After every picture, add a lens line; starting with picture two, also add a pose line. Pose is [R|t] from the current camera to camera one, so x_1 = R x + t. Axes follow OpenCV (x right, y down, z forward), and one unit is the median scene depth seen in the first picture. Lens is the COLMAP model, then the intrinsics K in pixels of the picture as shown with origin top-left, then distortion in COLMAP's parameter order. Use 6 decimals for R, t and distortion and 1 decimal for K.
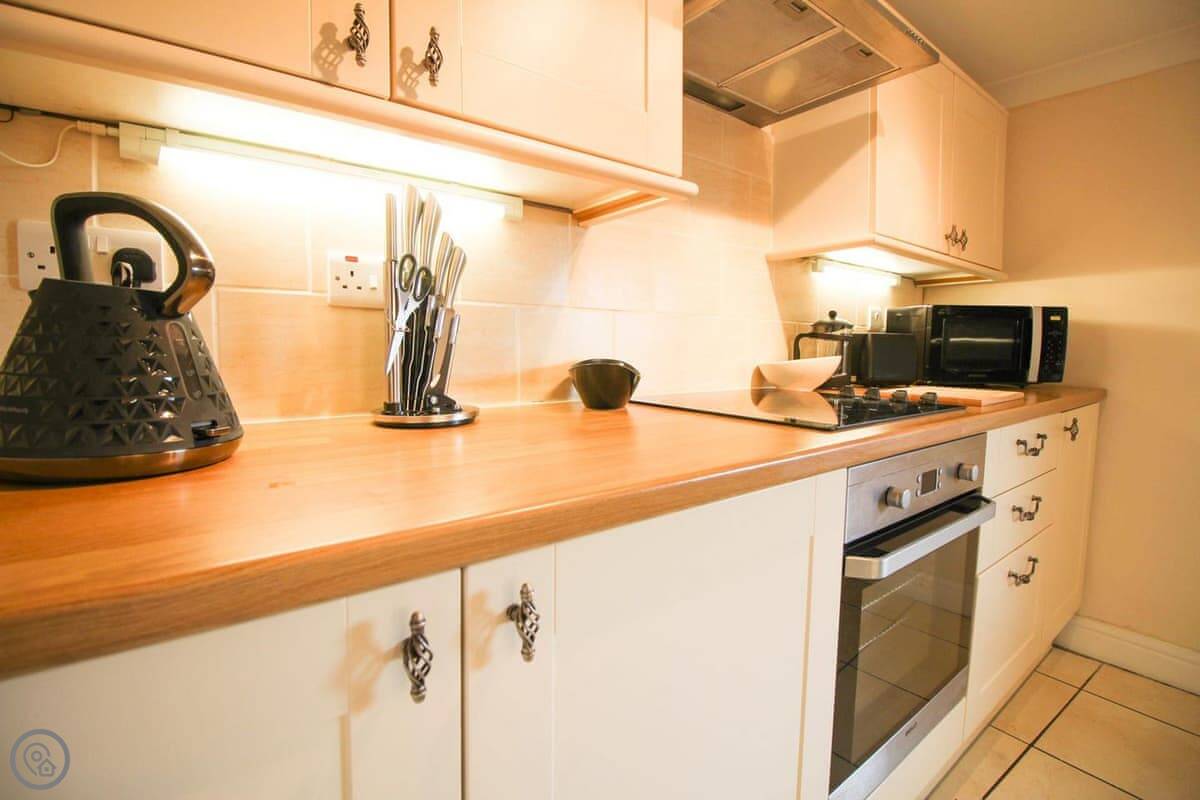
lens RADIAL K [[556.5, 0, 600.0], [0, 556.5, 382.8], [0, 0, 1]] dist [0.002339, -0.014244]
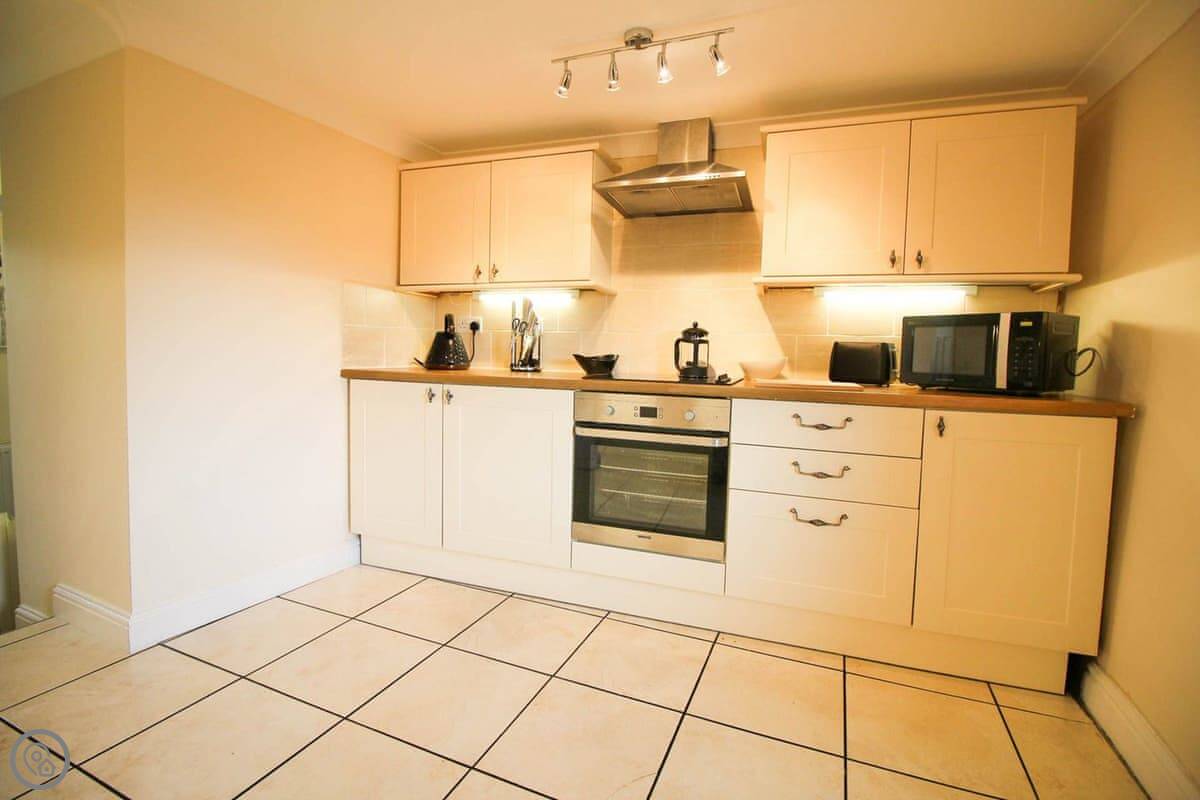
lens RADIAL K [[556.5, 0, 600.0], [0, 556.5, 382.8], [0, 0, 1]] dist [0.002339, -0.014244]
pose [[0.524949, 0.048467, -0.849753, 2.571460], [-0.077552, 0.996948, 0.008953, 0.072759], [0.847593, 0.061200, 0.527105, -0.279456]]
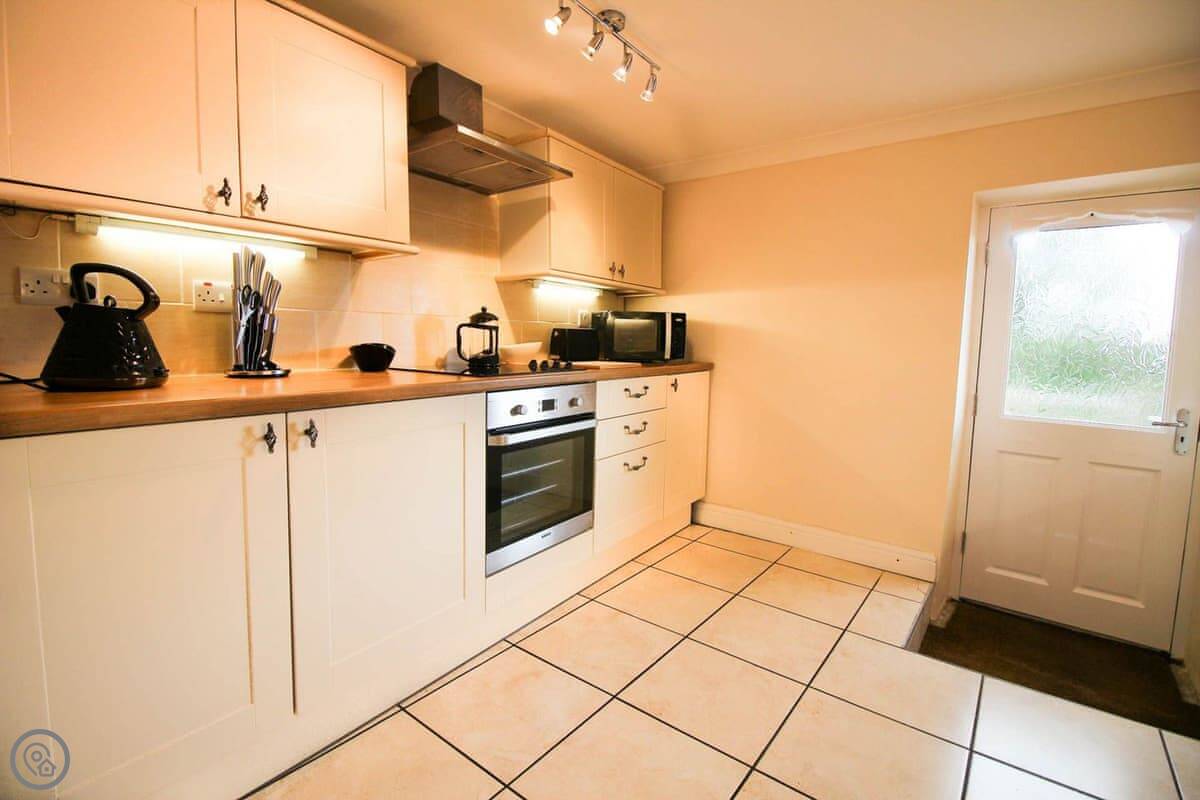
lens RADIAL K [[556.5, 0, 600.0], [0, 556.5, 382.8], [0, 0, 1]] dist [0.002339, -0.014244]
pose [[0.956402, -0.020506, 0.291332, 0.224588], [0.016374, 0.999728, 0.016615, 0.080152], [-0.291593, -0.011120, 0.956478, -1.063316]]
